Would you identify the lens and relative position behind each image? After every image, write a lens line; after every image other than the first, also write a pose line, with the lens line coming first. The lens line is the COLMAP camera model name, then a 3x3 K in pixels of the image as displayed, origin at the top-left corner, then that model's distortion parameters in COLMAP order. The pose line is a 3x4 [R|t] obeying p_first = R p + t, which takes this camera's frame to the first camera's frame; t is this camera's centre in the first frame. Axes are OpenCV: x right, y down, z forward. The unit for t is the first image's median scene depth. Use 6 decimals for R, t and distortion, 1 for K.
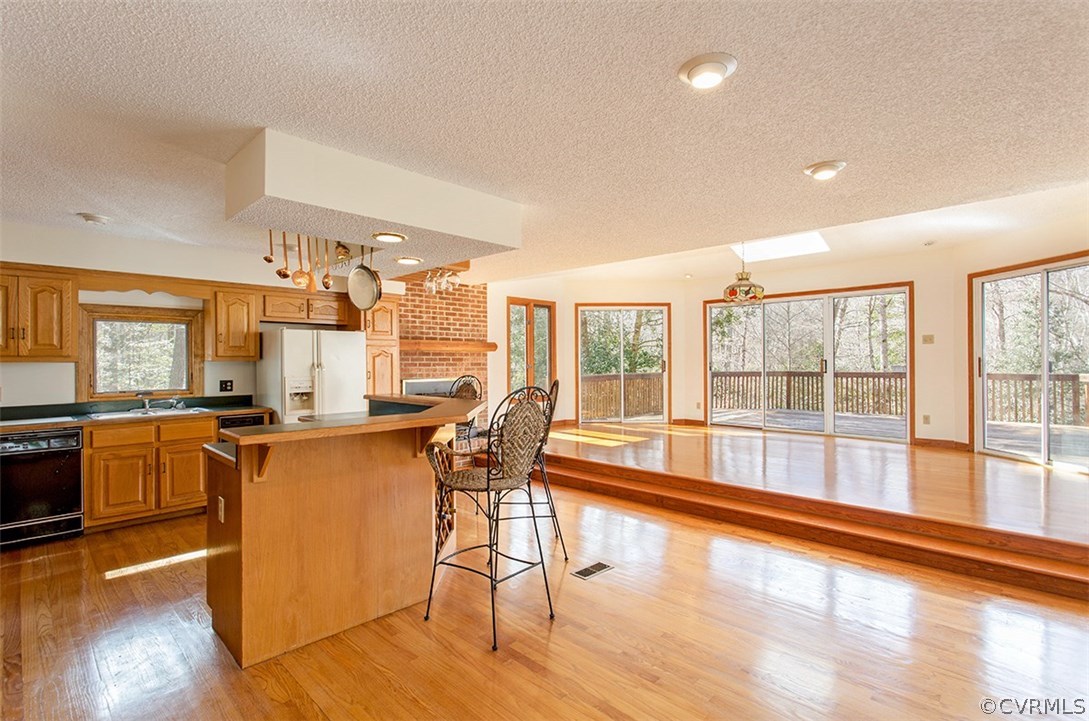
lens RADIAL K [[518.6, 0, 540.1], [0, 518.6, 365.9], [0, 0, 1]] dist [0.004667, 0.000794]
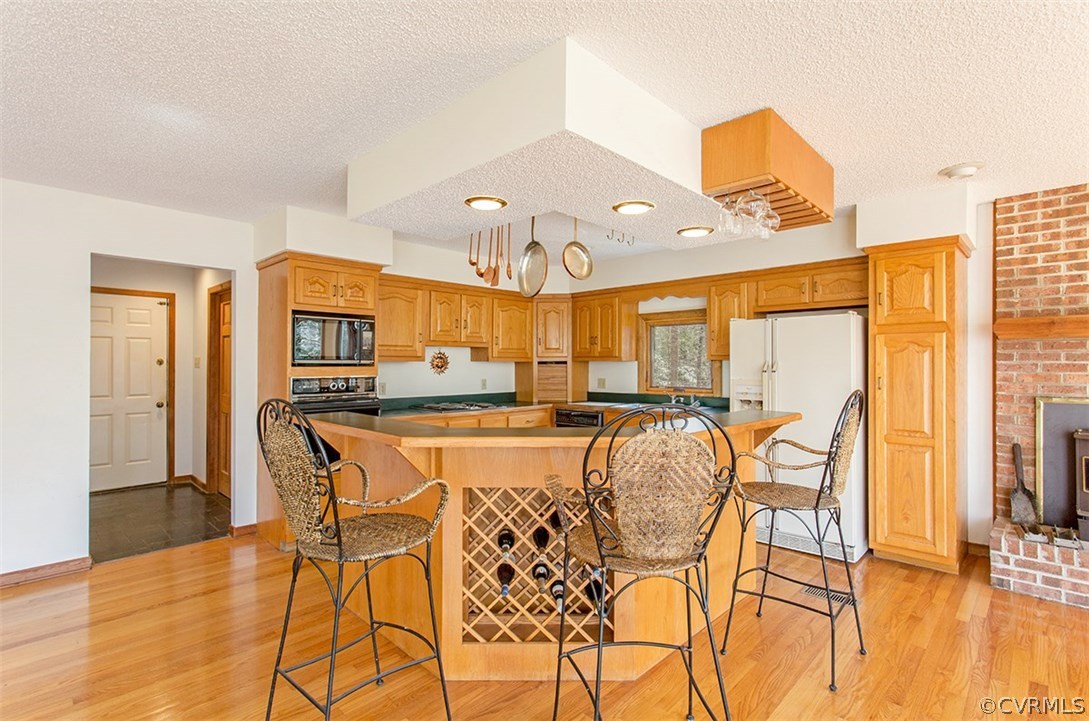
lens RADIAL K [[518.6, 0, 540.1], [0, 518.6, 365.9], [0, 0, 1]] dist [0.004667, 0.000794]
pose [[0.004595, 0.004903, -0.999977, 0.306344], [-0.013566, 0.999896, 0.004841, 0.000808], [0.999897, 0.013544, 0.004661, 0.656328]]
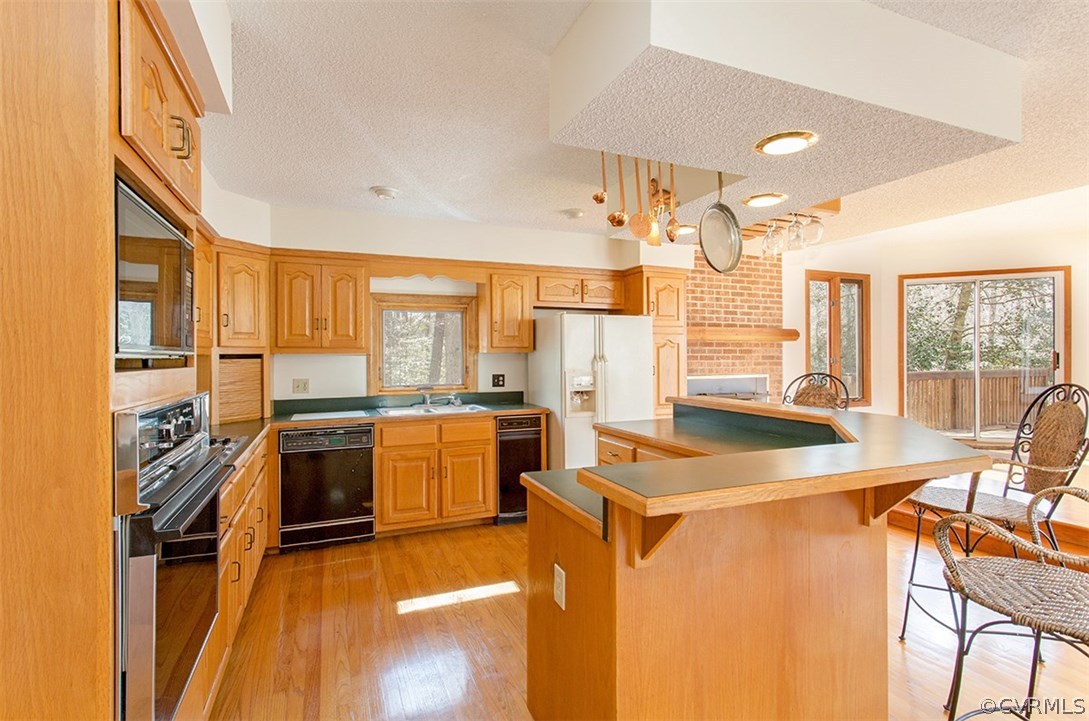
lens RADIAL K [[518.6, 0, 540.1], [0, 518.6, 365.9], [0, 0, 1]] dist [0.004667, 0.000794]
pose [[0.922431, 0.008409, -0.386070, -0.198561], [-0.003985, 0.999917, 0.012259, 0.001878], [0.386141, -0.009769, 0.922388, 0.209047]]
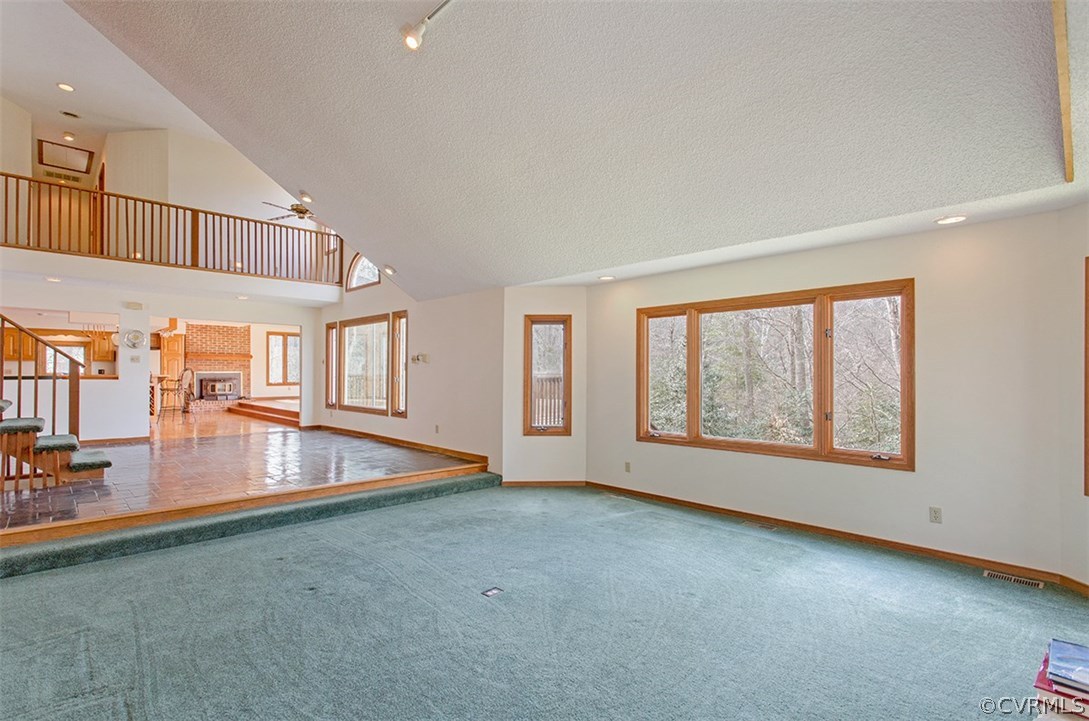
lens RADIAL K [[518.6, 0, 540.1], [0, 518.6, 365.9], [0, 0, 1]] dist [0.004667, 0.000794]
pose [[0.999423, 0.007649, -0.033107, 1.613893], [-0.008391, 0.999715, -0.022328, 0.049390], [0.032927, 0.022593, 0.999202, -1.455088]]
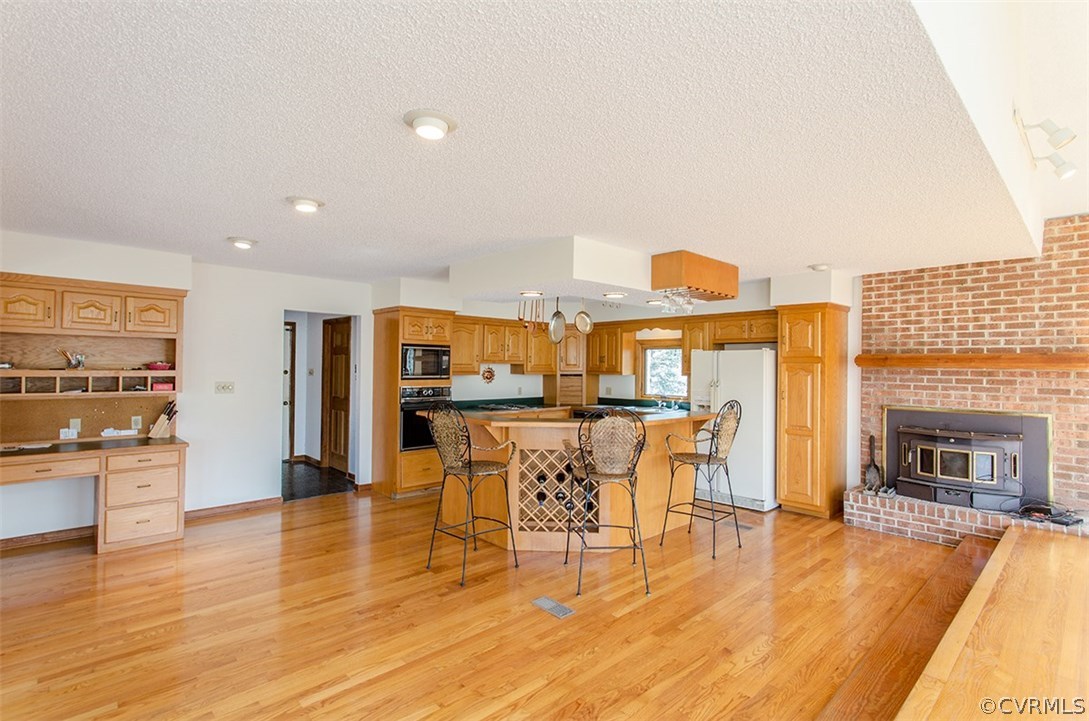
lens RADIAL K [[518.6, 0, 540.1], [0, 518.6, 365.9], [0, 0, 1]] dist [0.004667, 0.000794]
pose [[-0.039966, -0.000240, -0.999201, 0.683140], [-0.022661, 0.999743, 0.000667, -0.027235], [0.998944, 0.022670, -0.039962, 0.657519]]
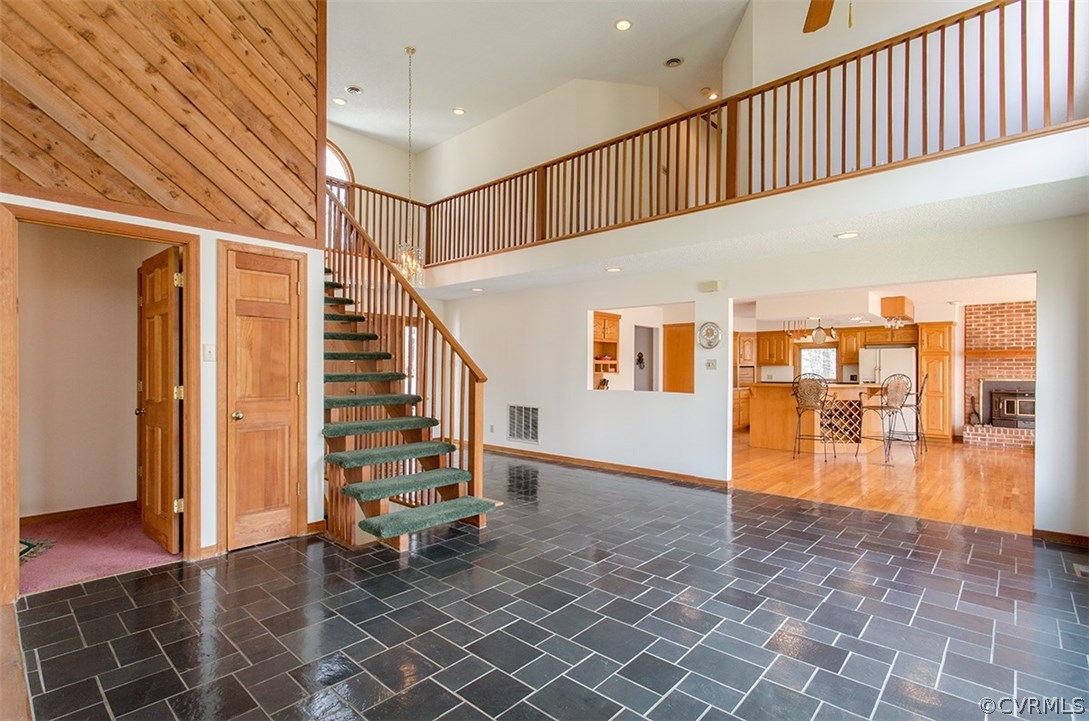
lens RADIAL K [[518.6, 0, 540.1], [0, 518.6, 365.9], [0, 0, 1]] dist [0.004667, 0.000794]
pose [[0.031960, 0.003248, -0.999484, 1.387116], [-0.016924, 0.999853, 0.002708, 0.010131], [0.999346, 0.016829, 0.032010, -0.279157]]
